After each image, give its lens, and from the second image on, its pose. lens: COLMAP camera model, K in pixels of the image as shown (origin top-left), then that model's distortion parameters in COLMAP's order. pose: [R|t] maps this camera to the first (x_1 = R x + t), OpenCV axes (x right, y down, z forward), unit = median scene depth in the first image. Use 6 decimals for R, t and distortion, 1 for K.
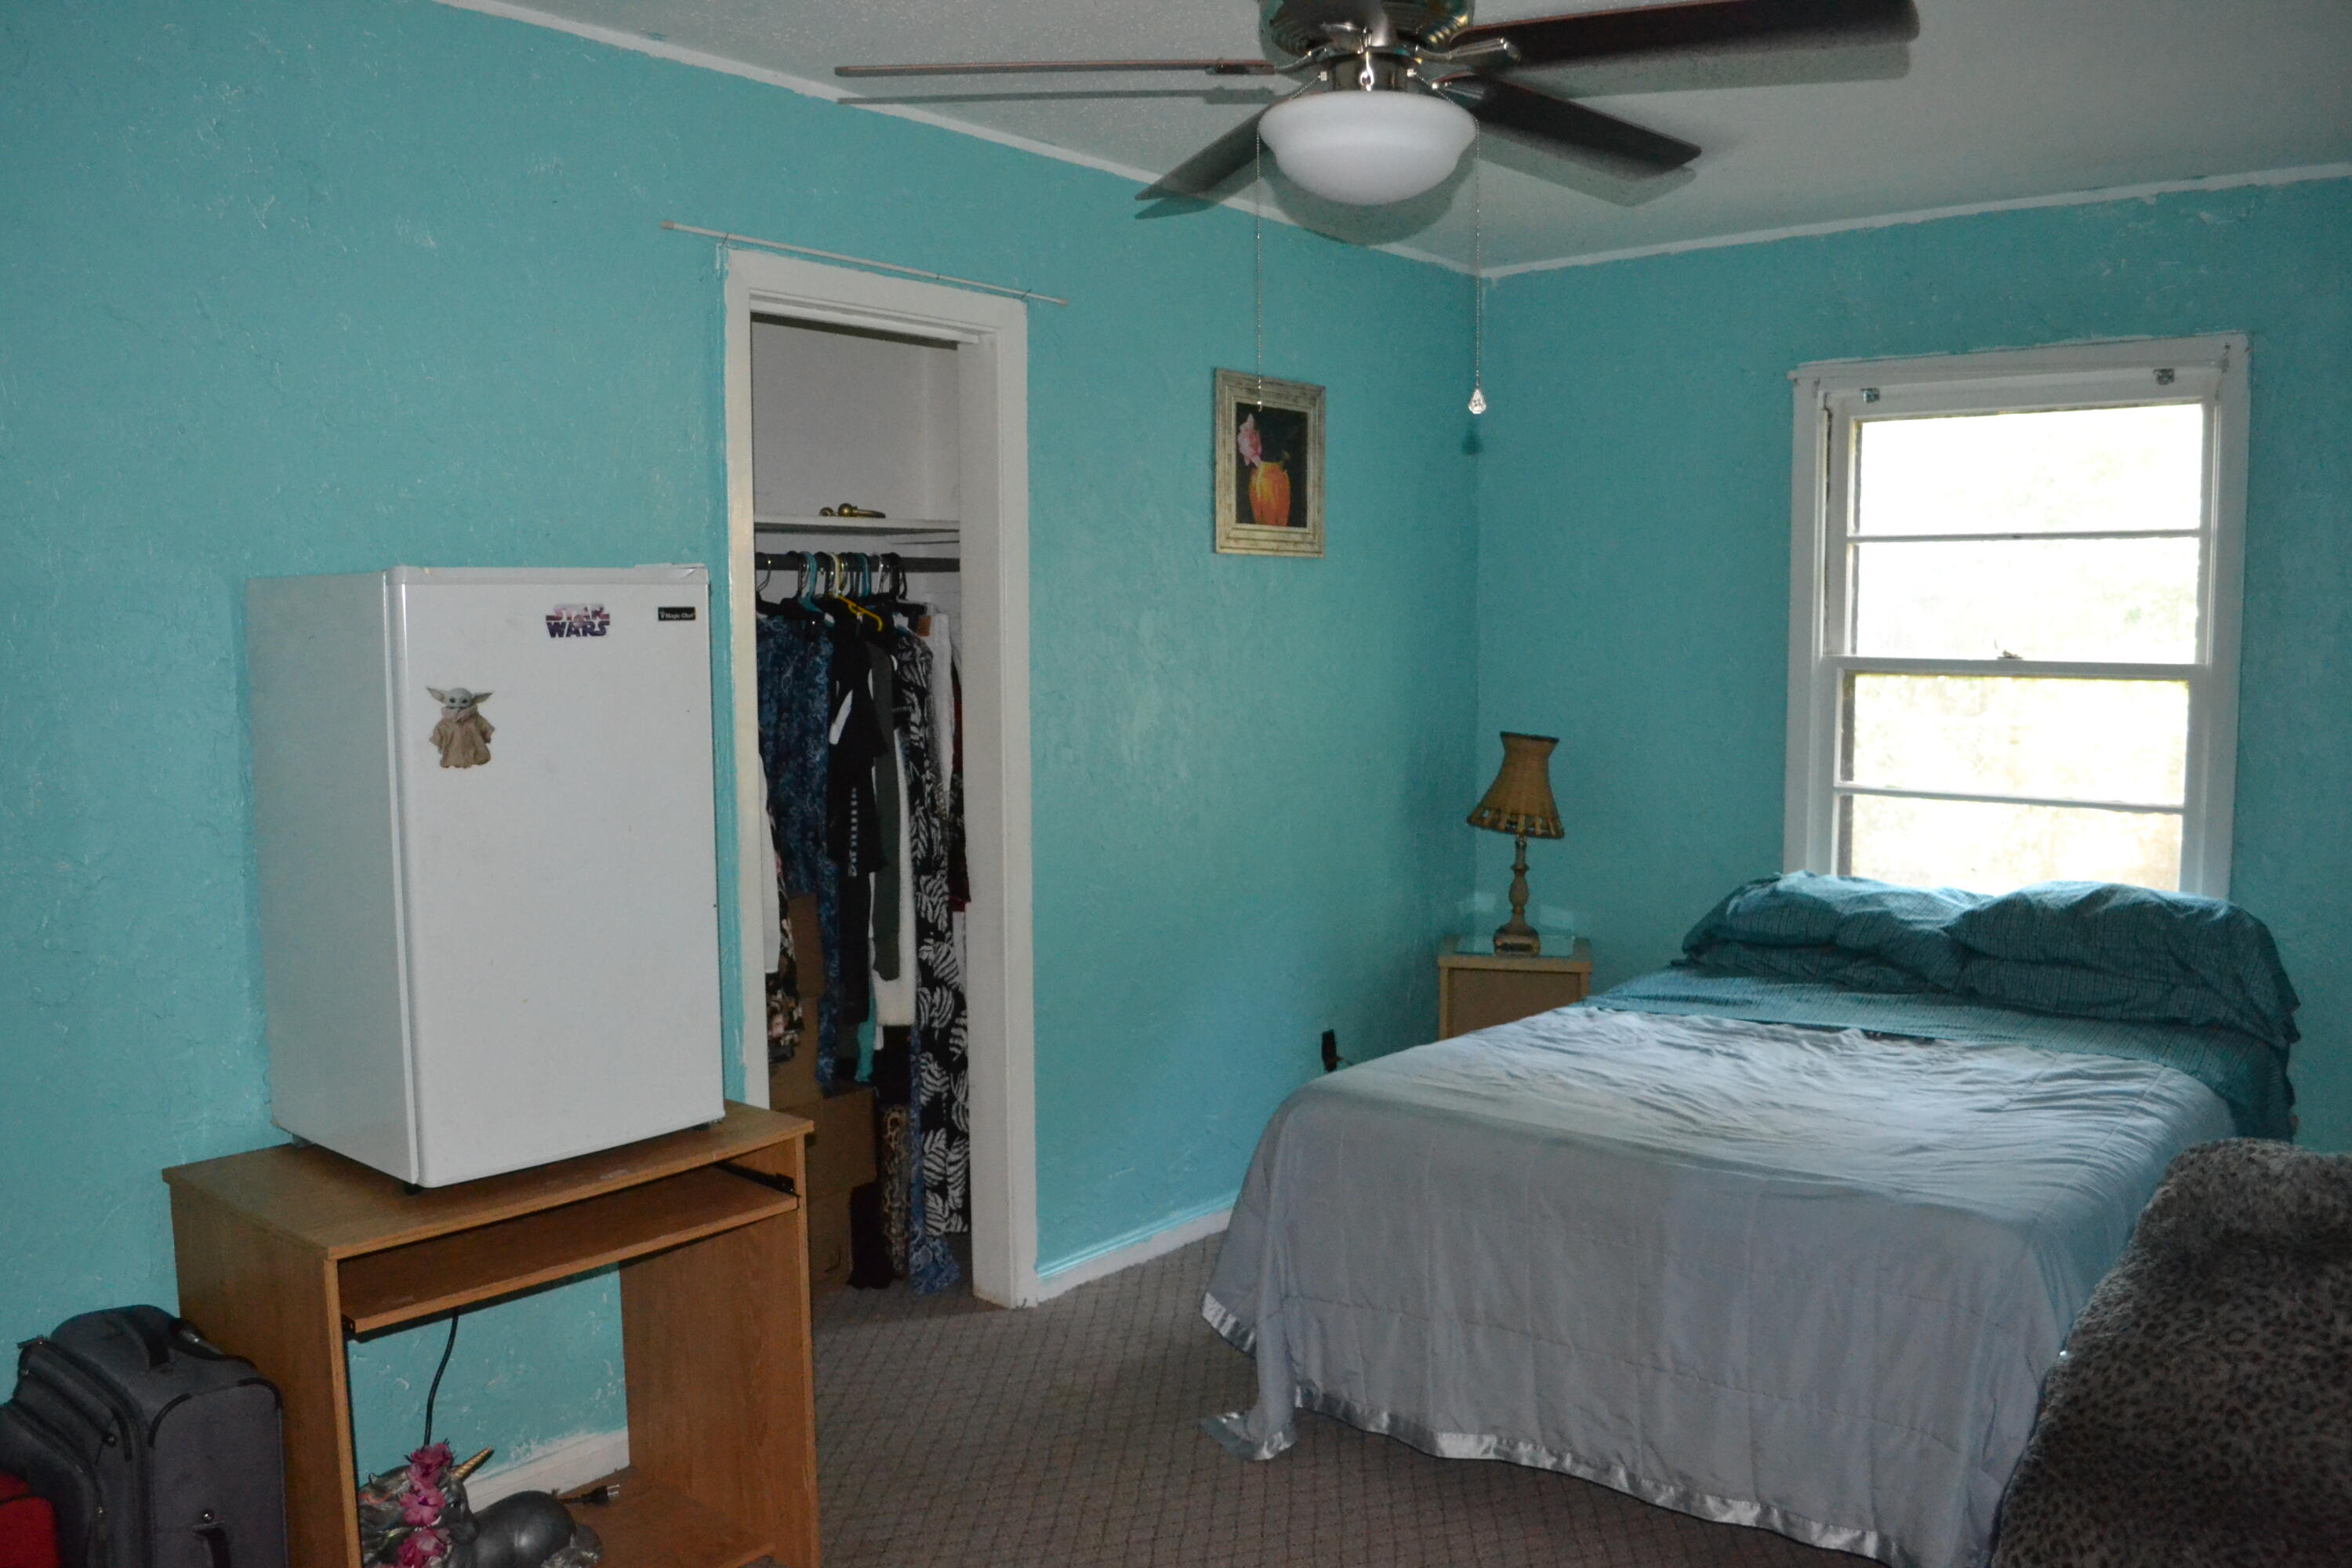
lens RADIAL K [[1868.1, 0, 1180.7], [0, 1868.1, 780.4], [0, 0, 1]] dist [-0.086339, 0.015278]
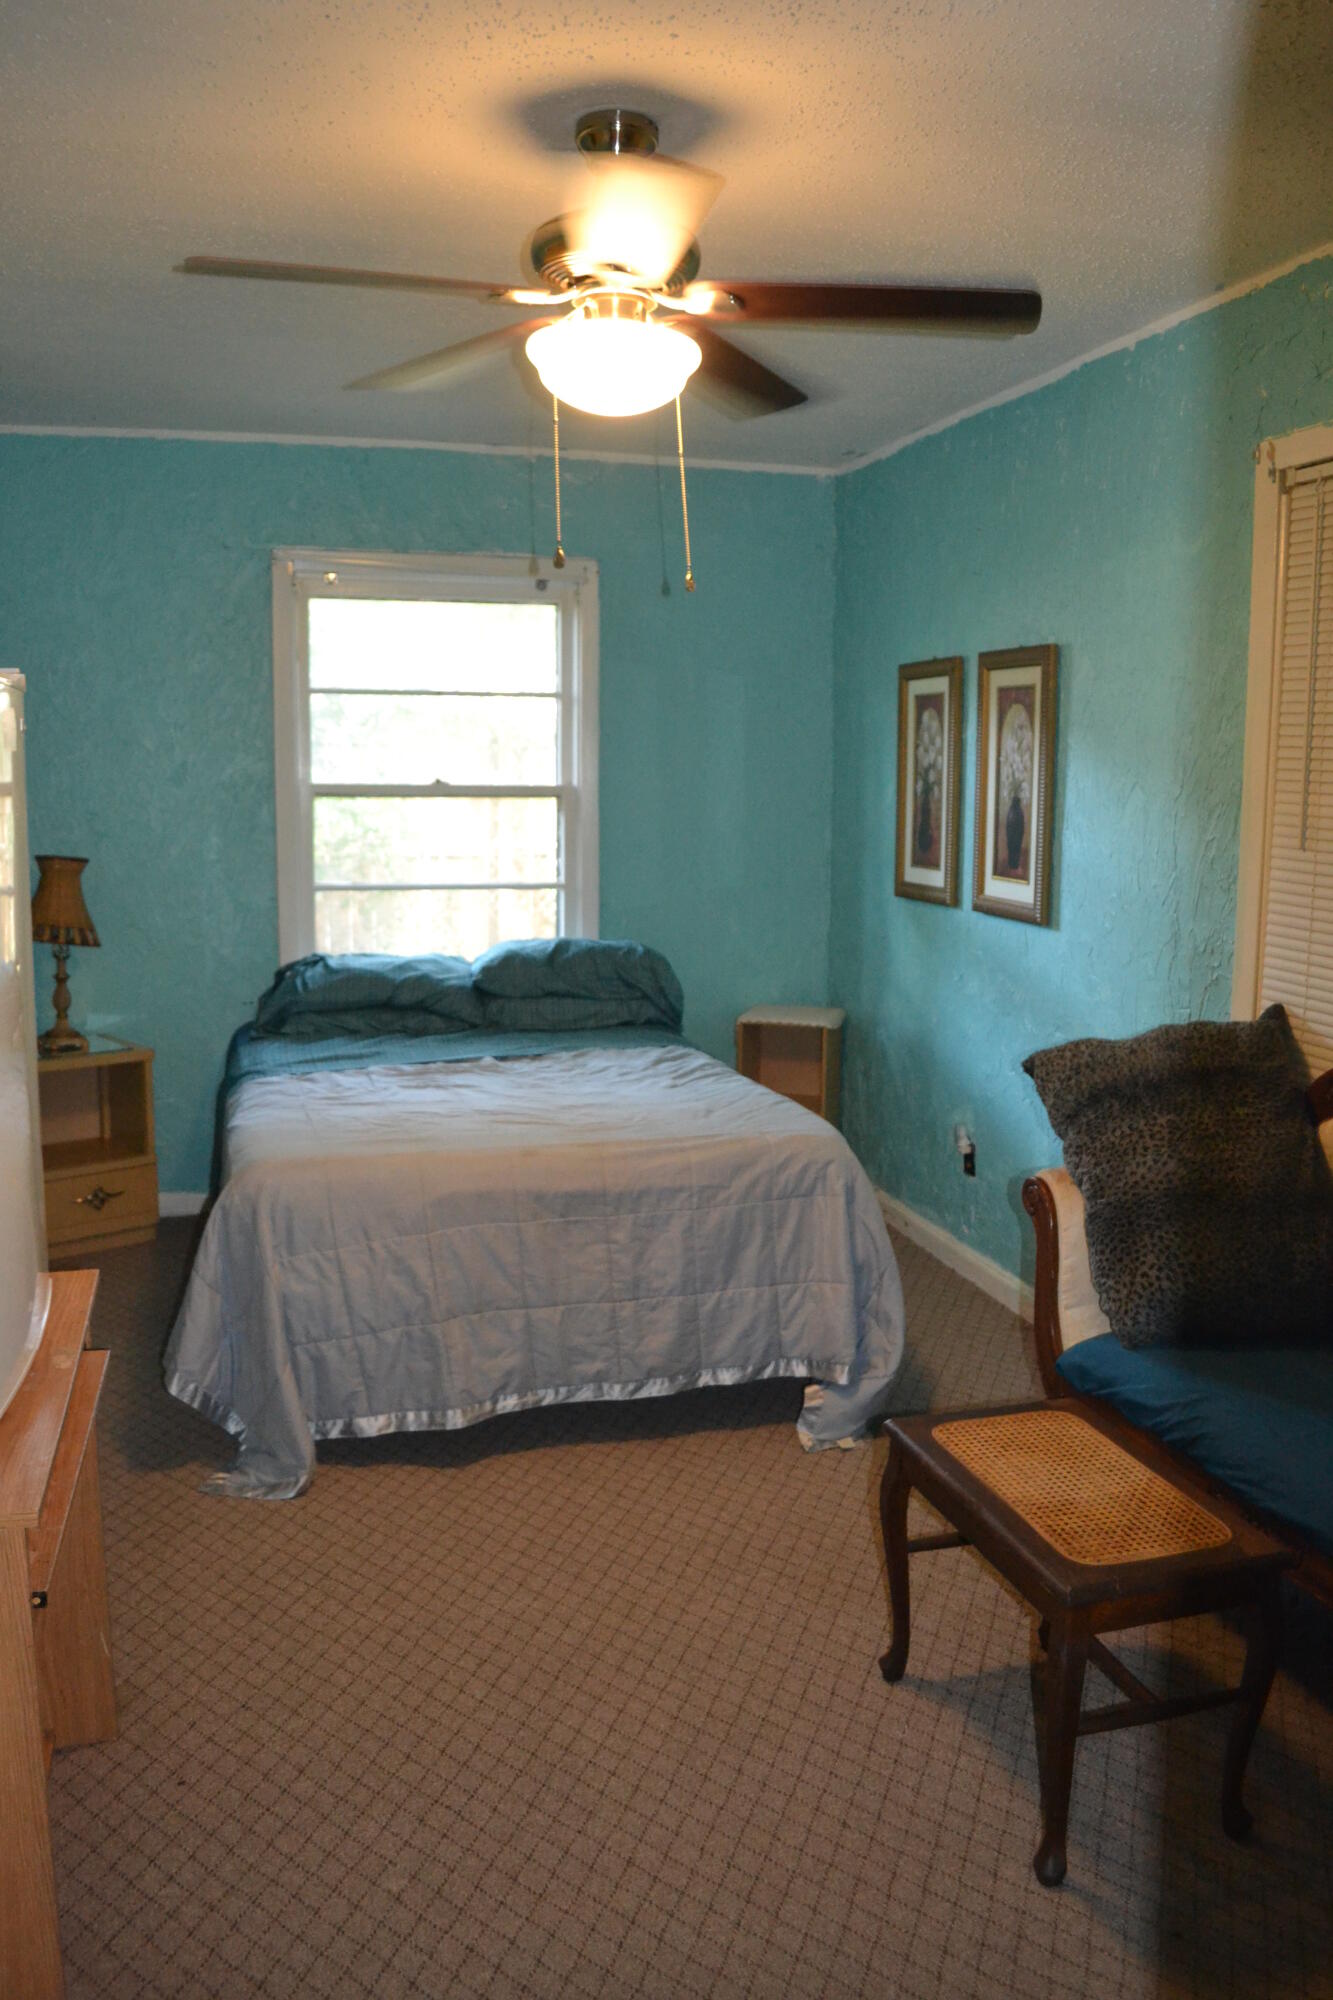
lens RADIAL K [[1588.6, 0, 671.7], [0, 1588.6, 1005.5], [0, 0, 1]] dist [-0.086339, 0.015278]
pose [[0.552813, -0.110332, 0.825969, -0.460255], [0.058675, 0.993890, 0.093492, -0.002656], [-0.831237, -0.003220, 0.555909, 0.215320]]
